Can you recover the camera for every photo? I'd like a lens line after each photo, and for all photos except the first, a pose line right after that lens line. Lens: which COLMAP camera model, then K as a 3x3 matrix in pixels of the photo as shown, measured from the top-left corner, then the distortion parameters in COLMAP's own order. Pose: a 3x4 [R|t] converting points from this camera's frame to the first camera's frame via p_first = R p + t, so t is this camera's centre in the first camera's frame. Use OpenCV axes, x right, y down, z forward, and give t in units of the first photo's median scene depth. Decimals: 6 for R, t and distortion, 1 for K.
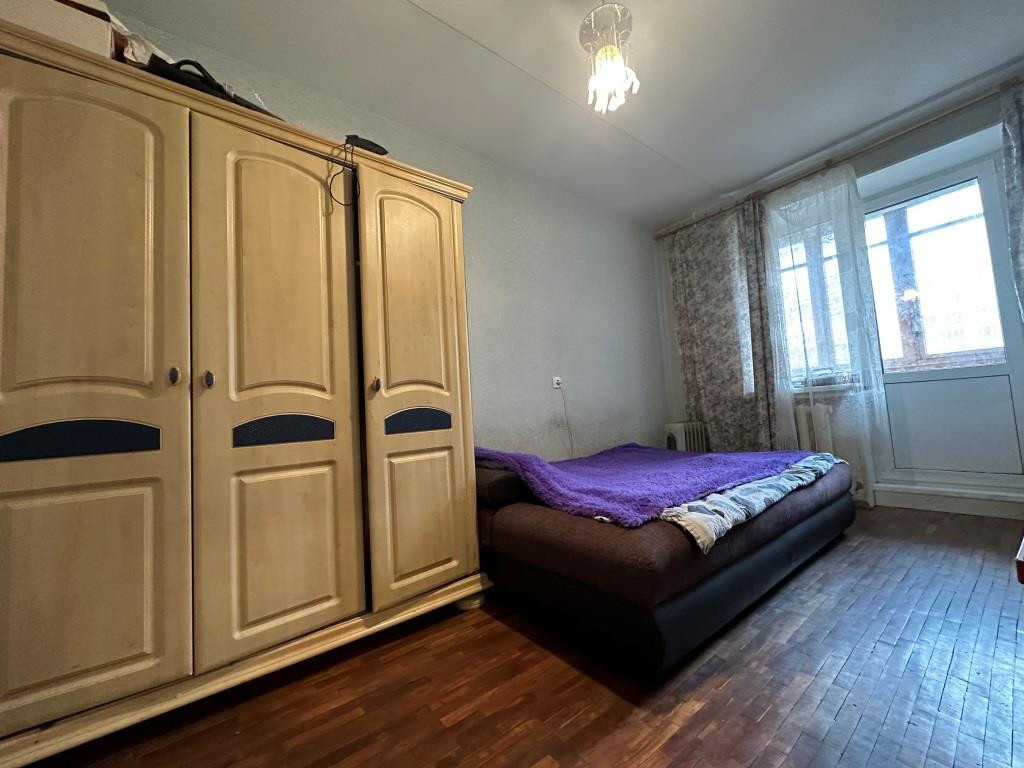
lens RADIAL K [[408.2, 0, 515.0], [0, 408.2, 380.5], [0, 0, 1]] dist [-0.000743, 0.000136]
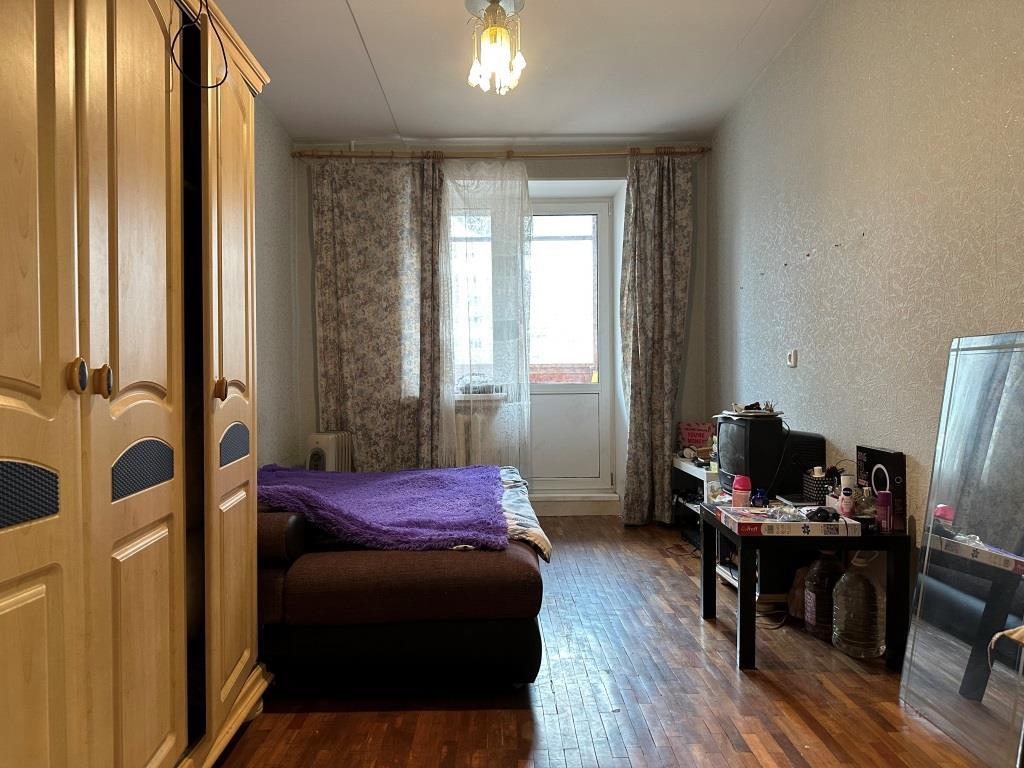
lens RADIAL K [[712.3, 0, 510.7], [0, 712.3, 384.6], [0, 0, 1]] dist [0.089311, -0.100181]
pose [[0.594769, 0.050081, 0.802335, -0.455414], [-0.091779, 0.995762, 0.005881, -0.021115], [-0.798640, -0.077135, 0.596845, -0.010510]]
